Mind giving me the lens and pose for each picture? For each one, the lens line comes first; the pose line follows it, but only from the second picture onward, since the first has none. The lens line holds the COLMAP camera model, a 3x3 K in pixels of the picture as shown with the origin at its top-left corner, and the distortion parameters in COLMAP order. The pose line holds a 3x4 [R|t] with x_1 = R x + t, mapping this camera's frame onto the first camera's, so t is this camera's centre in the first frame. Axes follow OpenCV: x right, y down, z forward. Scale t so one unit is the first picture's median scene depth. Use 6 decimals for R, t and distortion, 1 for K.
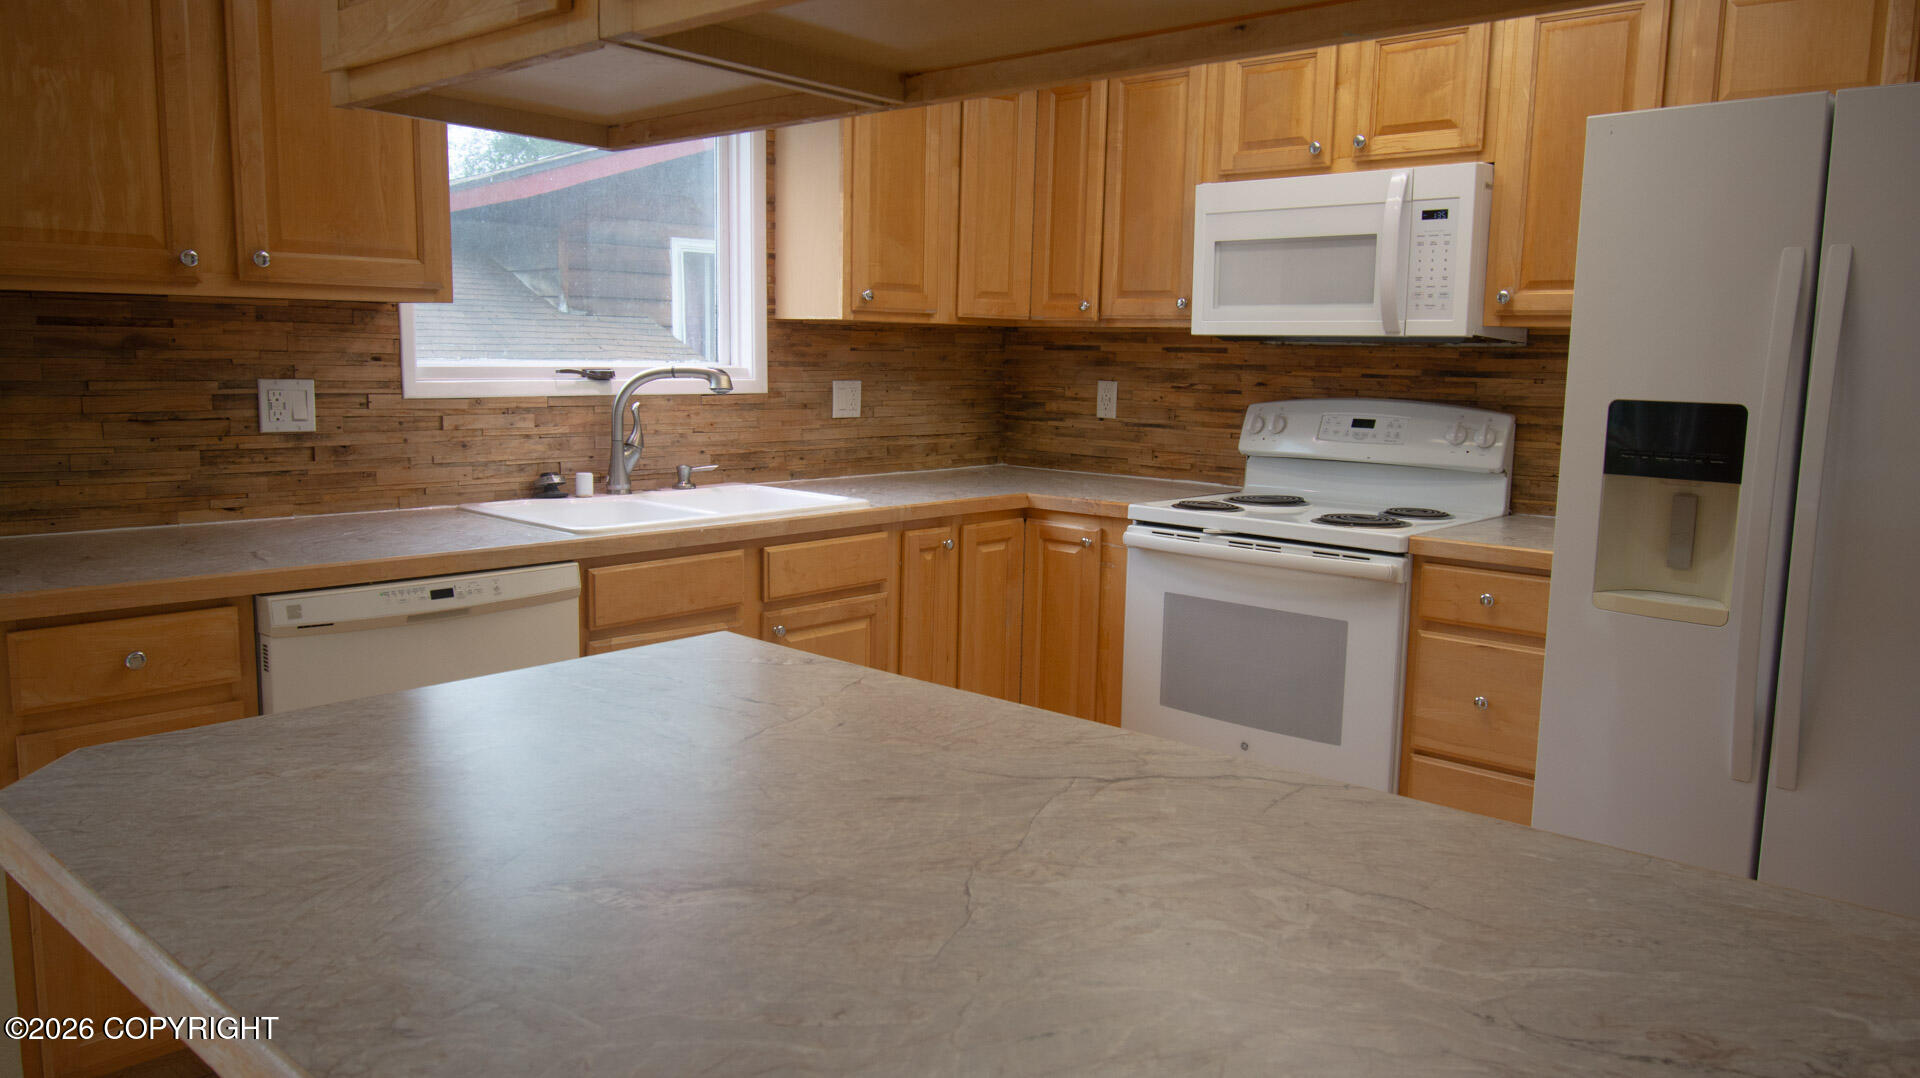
lens RADIAL K [[1327.8, 0, 960.0], [0, 1327.8, 539.0], [0, 0, 1]] dist [-0.001293, -0.003428]
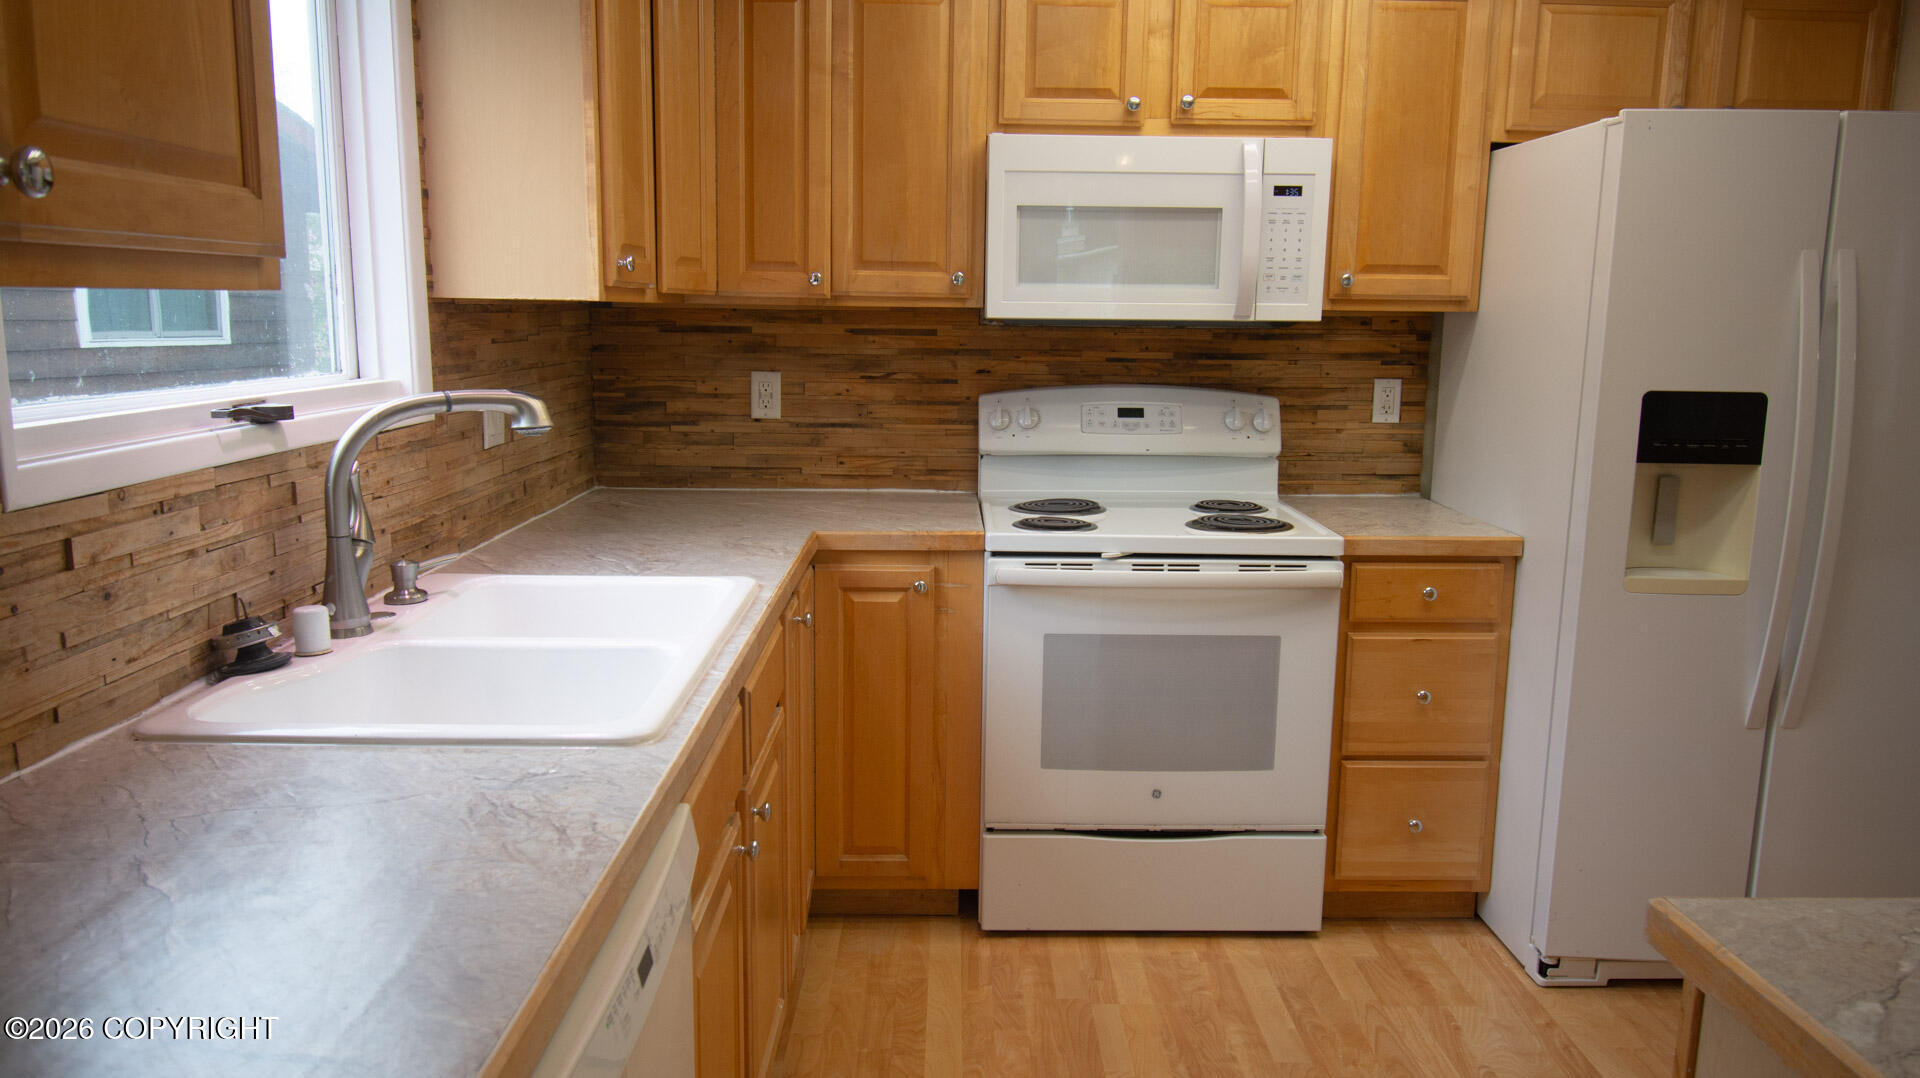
lens RADIAL K [[1308.7, 0, 960.0], [0, 1308.7, 539.0], [0, 0, 1]] dist [0.005242, 0.001518]
pose [[0.730131, -0.126659, 0.671466, -0.403145], [0.097853, 0.991923, 0.080704, -0.085413], [-0.676265, 0.006780, 0.736627, 0.416084]]
